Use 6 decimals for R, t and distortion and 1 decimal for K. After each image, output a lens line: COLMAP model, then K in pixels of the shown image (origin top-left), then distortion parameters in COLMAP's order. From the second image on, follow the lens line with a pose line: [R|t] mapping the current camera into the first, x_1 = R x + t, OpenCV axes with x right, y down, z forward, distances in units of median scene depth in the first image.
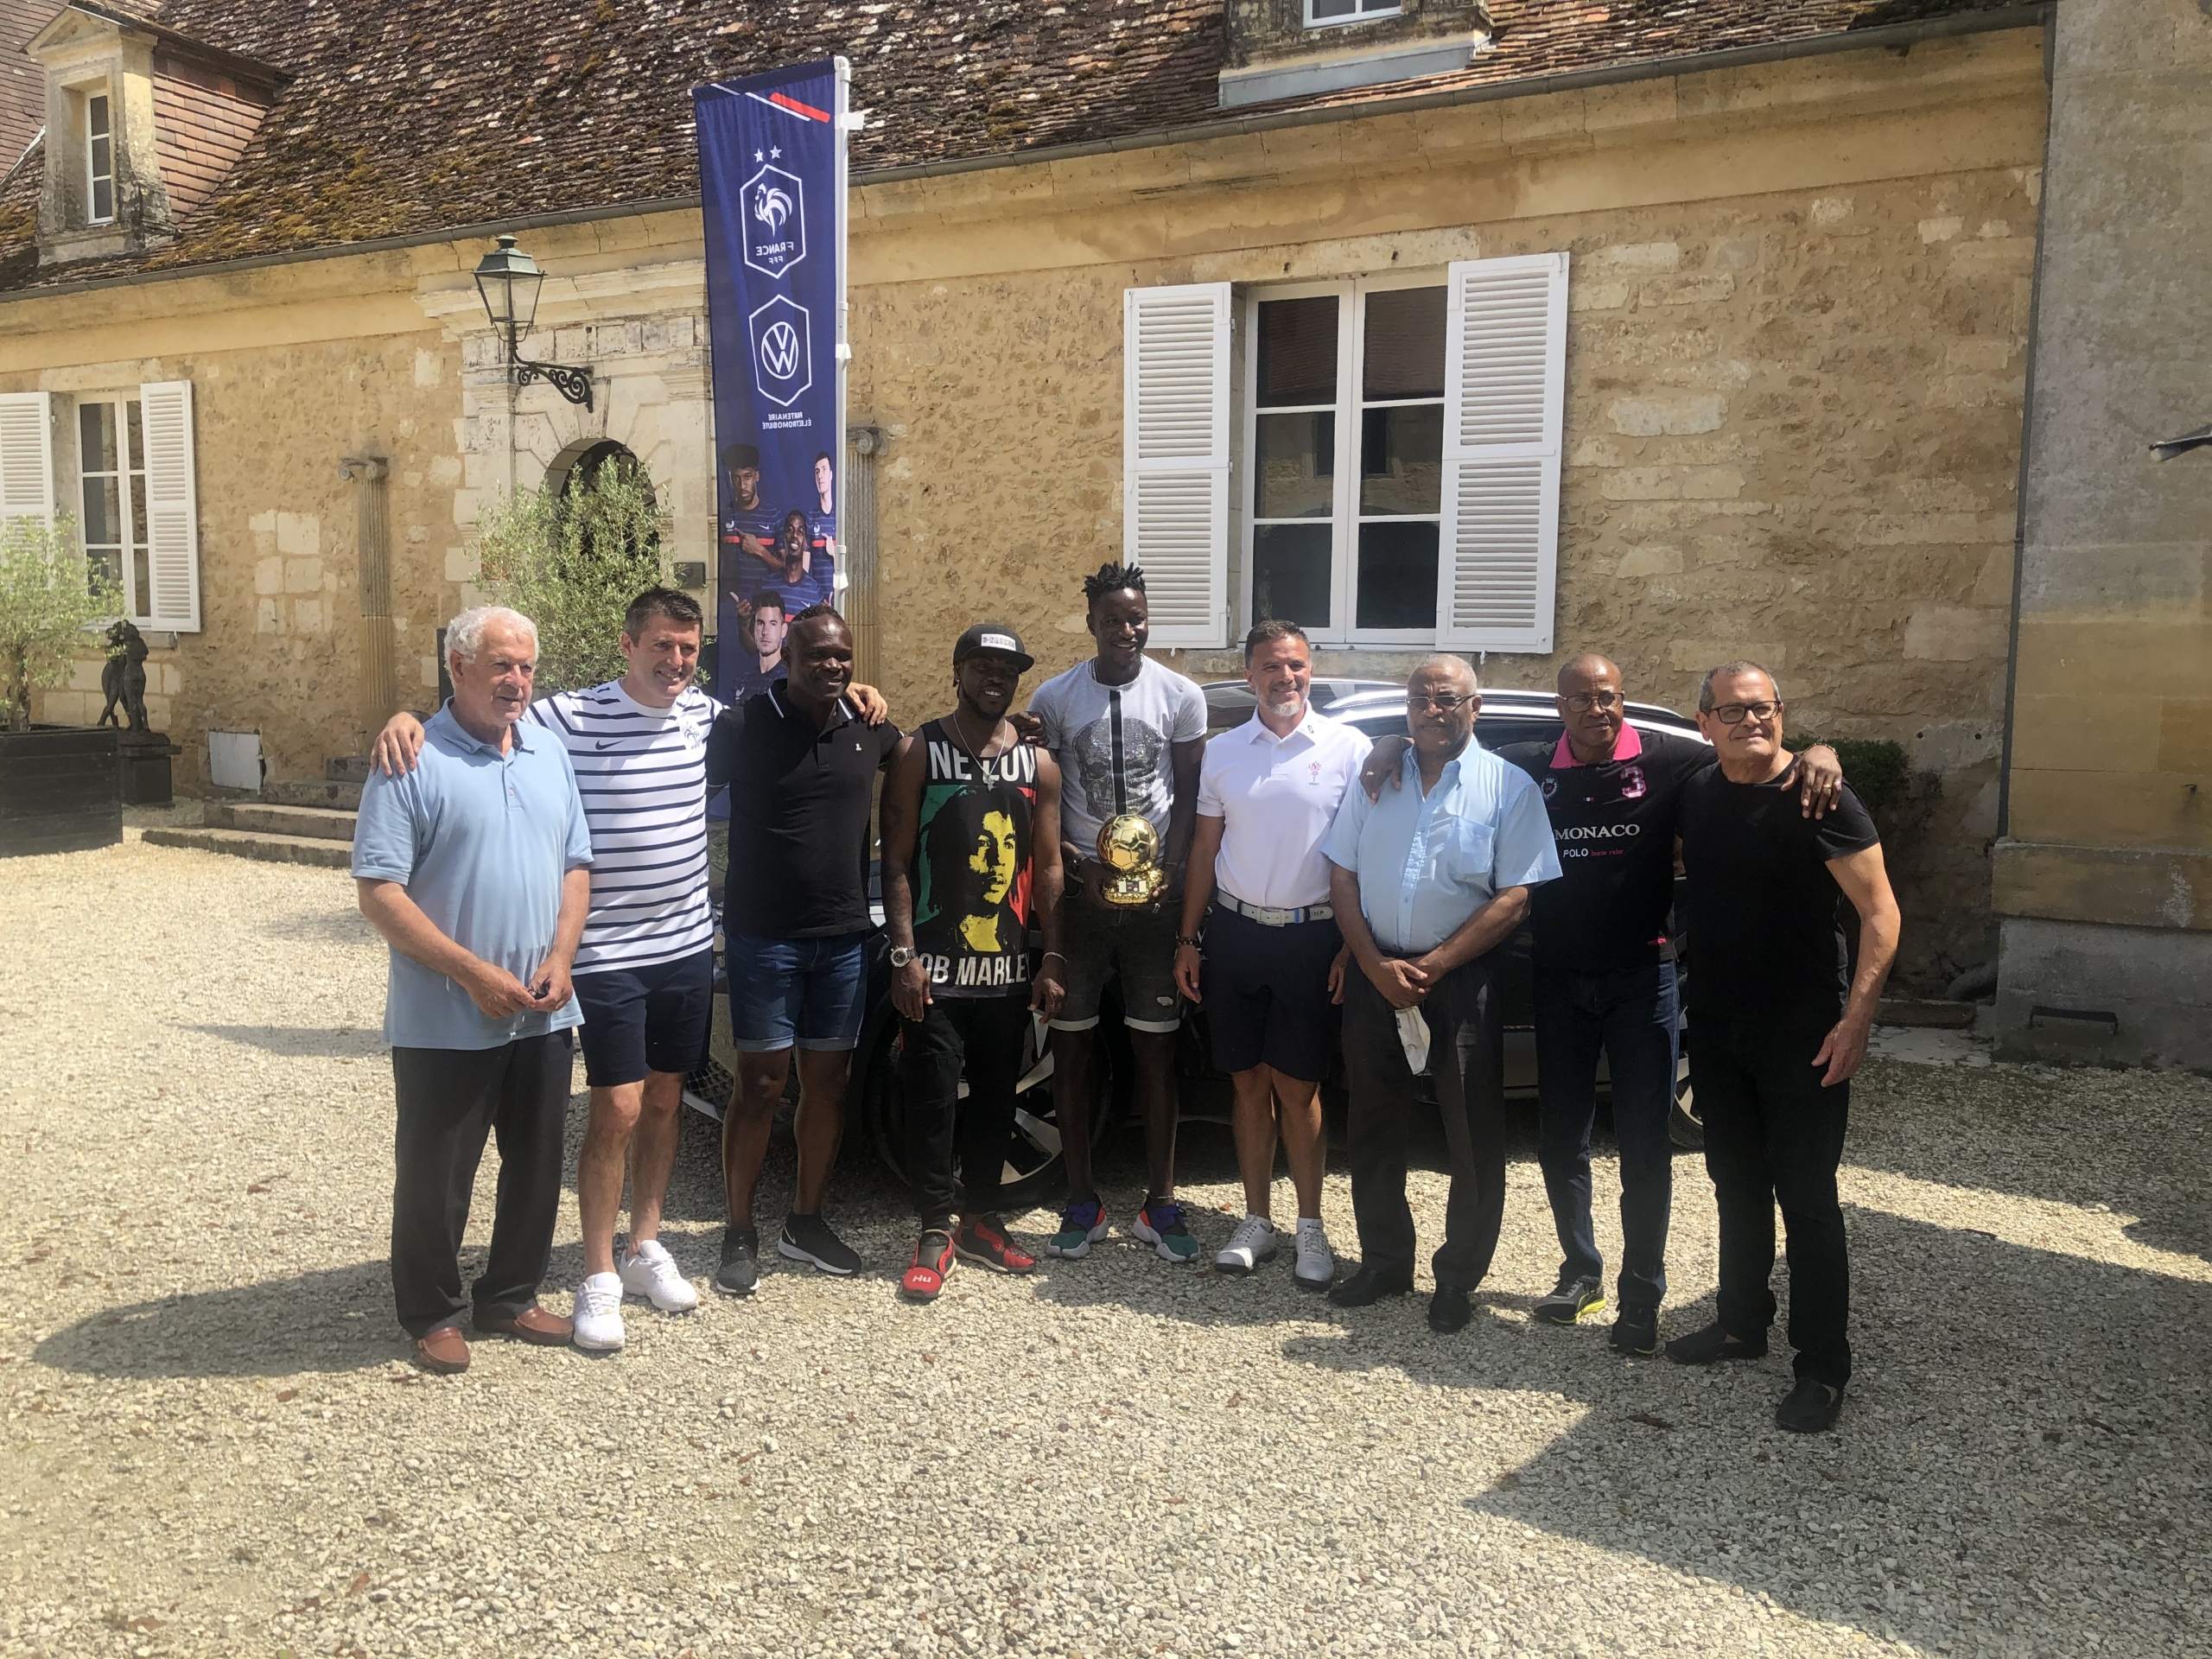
lens RADIAL K [[1808.0, 0, 1108.9], [0, 1808.0, 821.3], [0, 0, 1]] dist [0.002075, 0.018753]
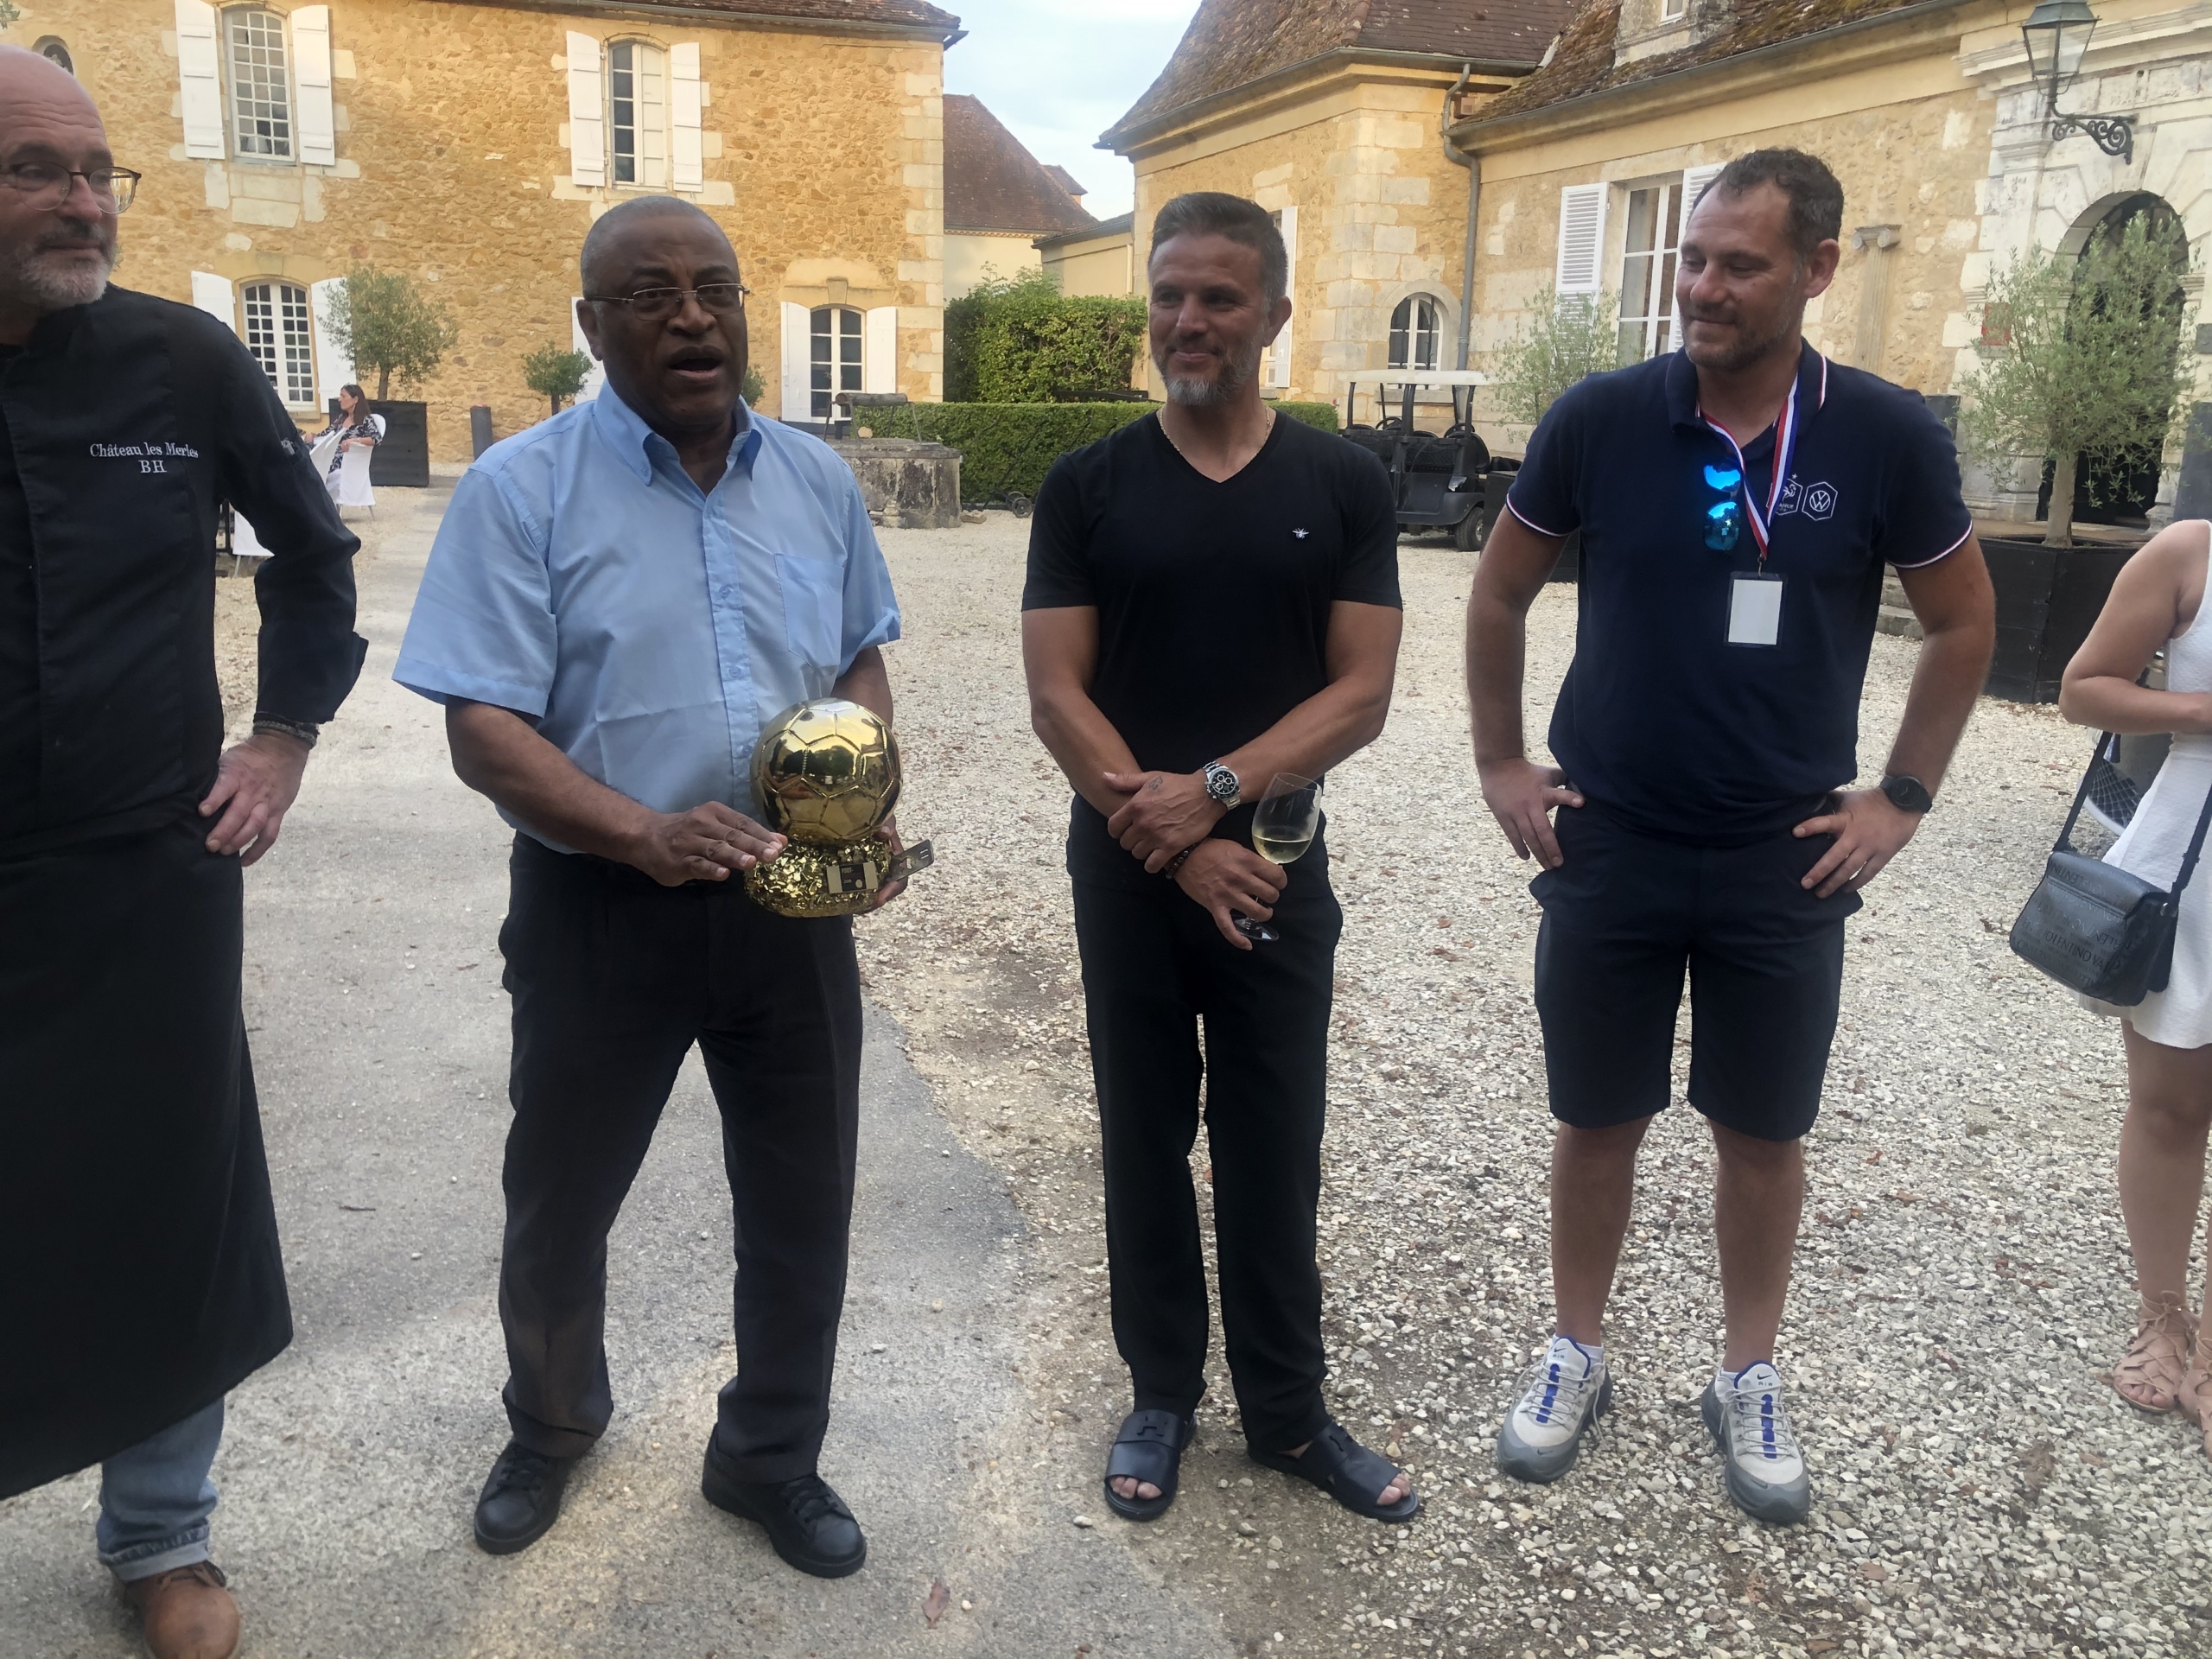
lens RADIAL K [[1819.5, 0, 1092.9], [0, 1819.5, 813.1], [0, 0, 1]] dist [0.007567, 0.005589]
pose [[0.719300, 0.164773, -0.674876, 0.030498], [-0.085435, 0.985071, 0.149449, 0.015580], [0.689427, -0.049841, 0.722639, -0.099614]]
